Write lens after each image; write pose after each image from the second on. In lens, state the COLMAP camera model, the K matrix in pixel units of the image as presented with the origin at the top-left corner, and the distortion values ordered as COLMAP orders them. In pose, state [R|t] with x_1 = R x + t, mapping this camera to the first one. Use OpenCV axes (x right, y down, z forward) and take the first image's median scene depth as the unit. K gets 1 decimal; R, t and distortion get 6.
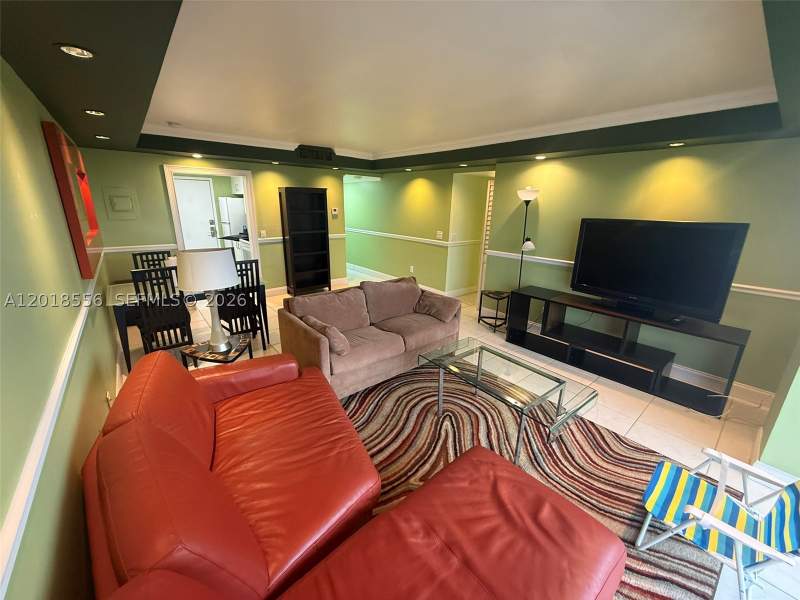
lens RADIAL K [[318.6, 0, 402.3], [0, 318.6, 297.1], [0, 0, 1]] dist [0.002738, -0.000134]
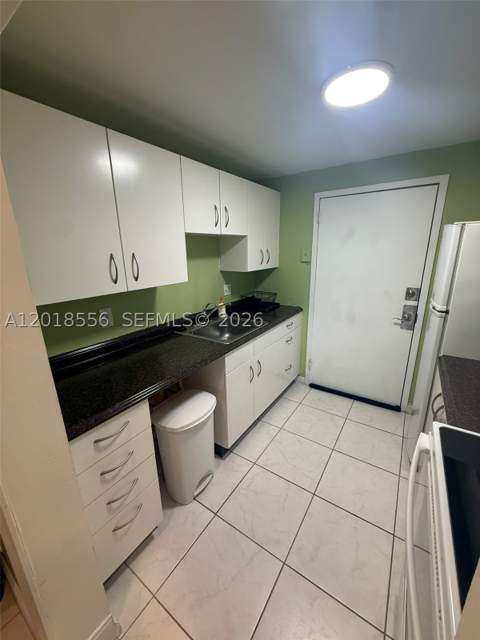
lens RADIAL K [[254.9, 0, 241.4], [0, 254.9, 319.5], [0, 0, 1]] dist [0.002738, -0.000134]
pose [[0.276017, 0.229524, -0.933345, -0.847431], [-0.247146, 0.955365, 0.161851, -0.486678], [0.928835, 0.185999, 0.320423, 1.698730]]
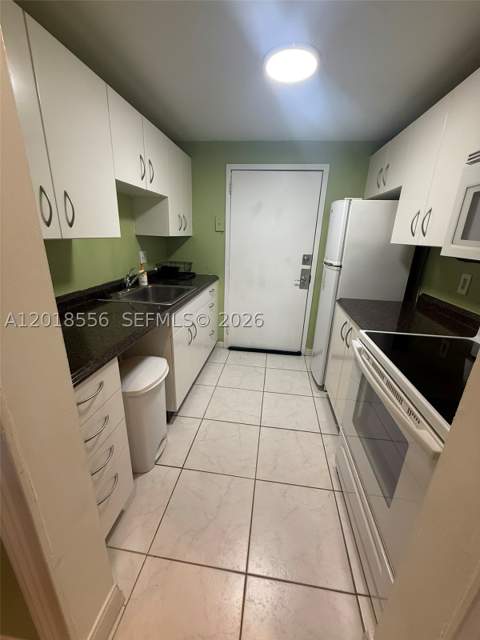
lens RADIAL K [[254.9, 0, 240.9], [0, 254.9, 319.0], [0, 0, 1]] dist [0.002738, -0.000134]
pose [[0.671228, 0.236466, -0.702522, -0.876425], [-0.228199, 0.967642, 0.107671, -0.393311], [0.705251, 0.088043, 0.703470, 1.573900]]
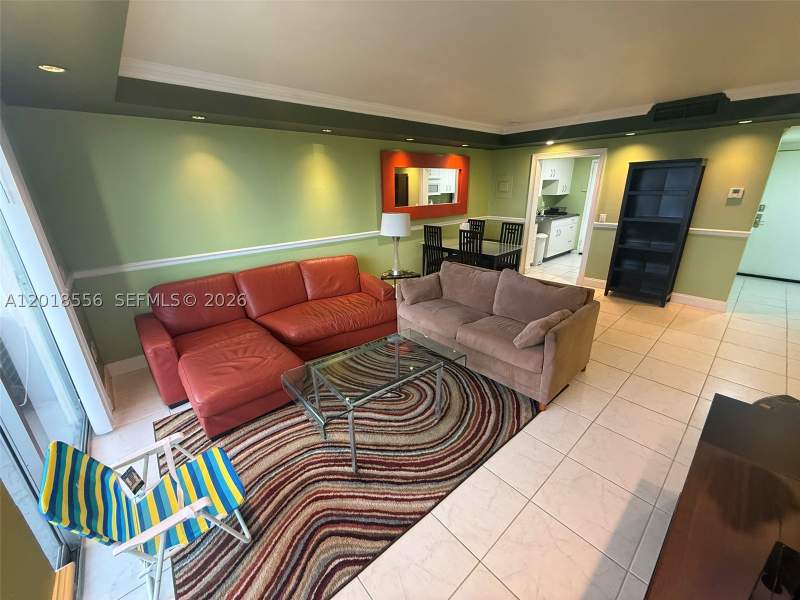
lens RADIAL K [[318.6, 0, 401.5], [0, 318.6, 298.4], [0, 0, 1]] dist [0.002738, -0.000134]
pose [[0.023859, 0.315899, -0.948493, 0.903244], [-0.264042, 0.917064, 0.298790, -0.195260], [0.964216, 0.243314, 0.105291, 0.736448]]
